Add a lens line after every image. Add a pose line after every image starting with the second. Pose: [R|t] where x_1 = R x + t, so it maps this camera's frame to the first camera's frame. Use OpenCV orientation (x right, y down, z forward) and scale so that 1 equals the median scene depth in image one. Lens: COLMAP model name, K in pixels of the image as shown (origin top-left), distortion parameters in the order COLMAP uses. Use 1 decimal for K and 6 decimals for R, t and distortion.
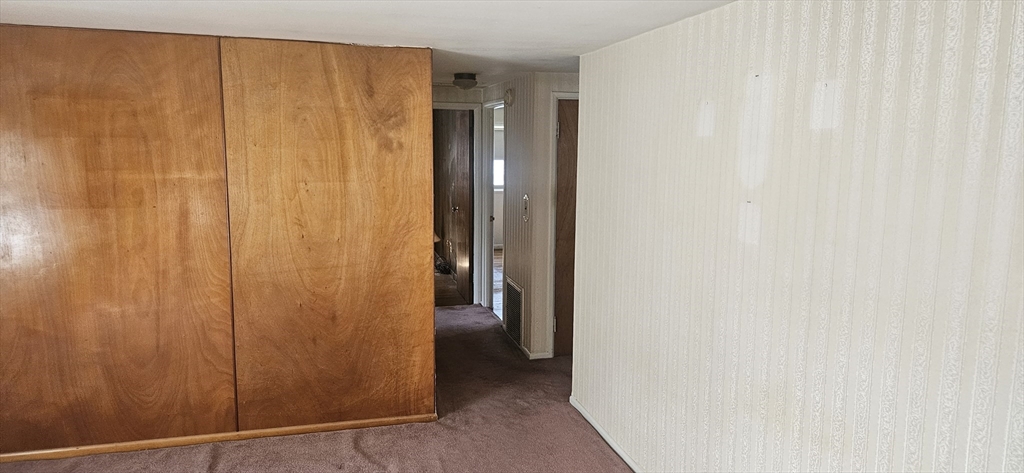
lens RADIAL K [[710.2, 0, 506.0], [0, 710.2, 250.1], [0, 0, 1]] dist [0.085212, -0.071742]
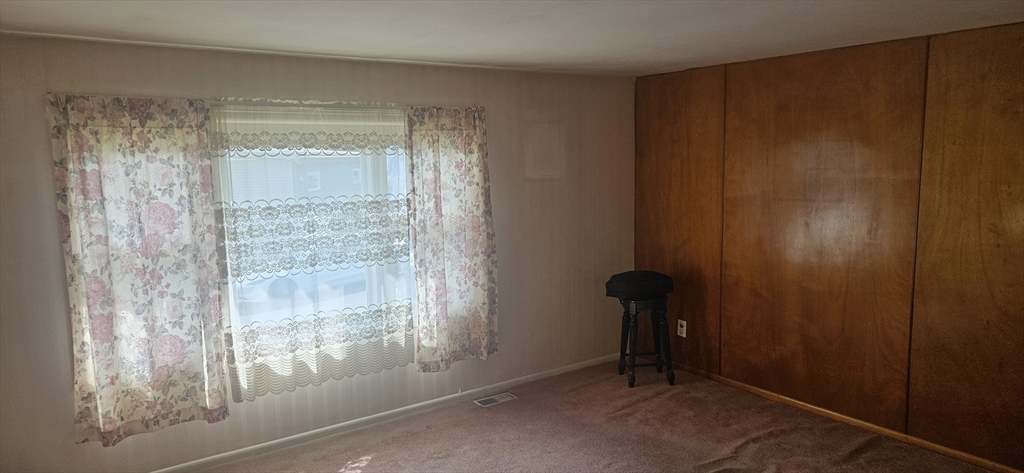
lens RADIAL K [[710.2, 0, 506.0], [0, 710.2, 250.1], [0, 0, 1]] dist [0.085212, -0.071742]
pose [[0.335821, 0.112566, -0.935175, 0.360421], [-0.121535, 0.989713, 0.075487, -0.007568], [0.934052, 0.088306, 0.346047, 0.124453]]
